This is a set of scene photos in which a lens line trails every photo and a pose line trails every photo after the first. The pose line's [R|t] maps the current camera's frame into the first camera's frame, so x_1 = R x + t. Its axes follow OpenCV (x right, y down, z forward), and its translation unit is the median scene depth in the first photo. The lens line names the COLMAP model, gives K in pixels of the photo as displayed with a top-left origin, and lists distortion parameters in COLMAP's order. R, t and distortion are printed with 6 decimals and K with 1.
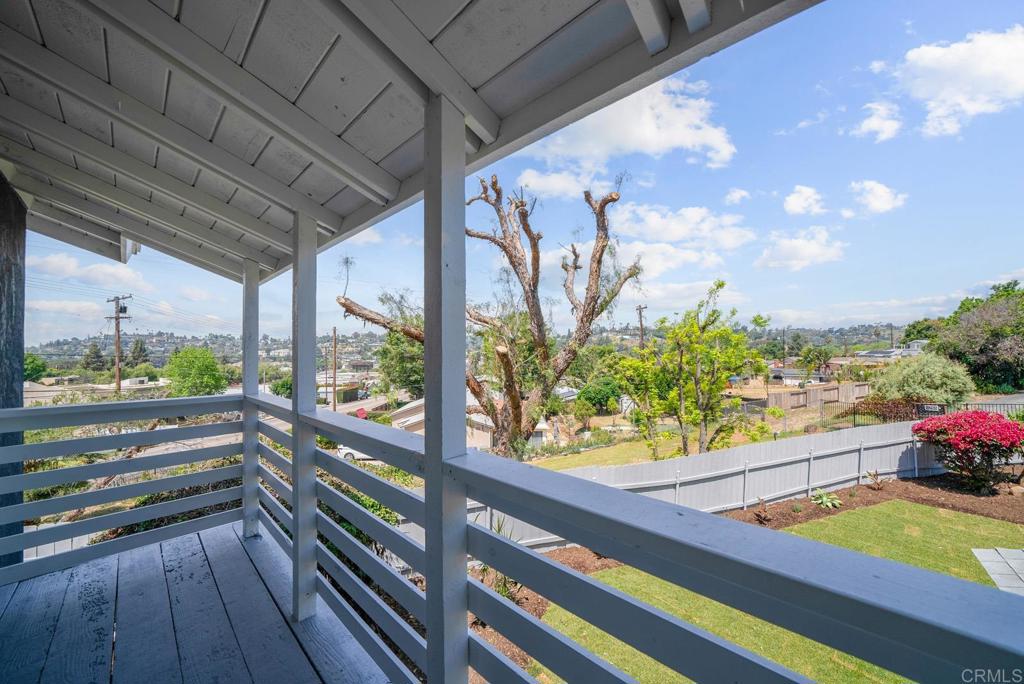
lens RADIAL K [[372.0, 0, 517.1], [0, 372.0, 344.5], [0, 0, 1]] dist [-0.001250, -0.000001]
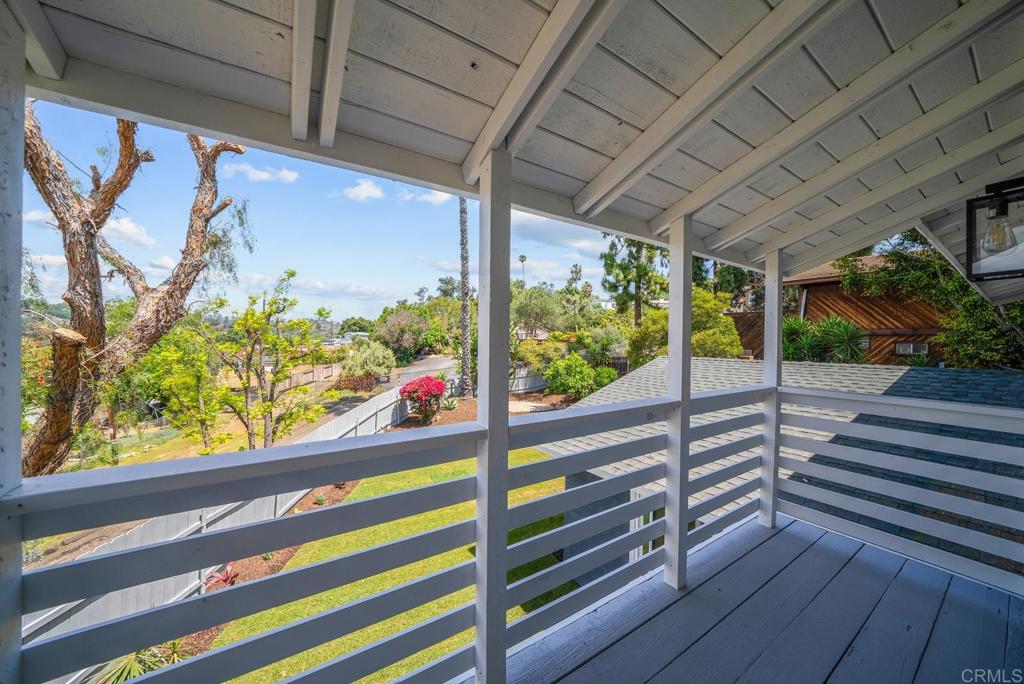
lens RADIAL K [[372.0, 0, 517.1], [0, 372.0, 344.5], [0, 0, 1]] dist [-0.001250, -0.000001]
pose [[0.265737, -0.003145, 0.964040, -0.153144], [-0.027059, 0.999576, 0.010720, 0.001966], [-0.963666, -0.028935, 0.265540, 0.082986]]
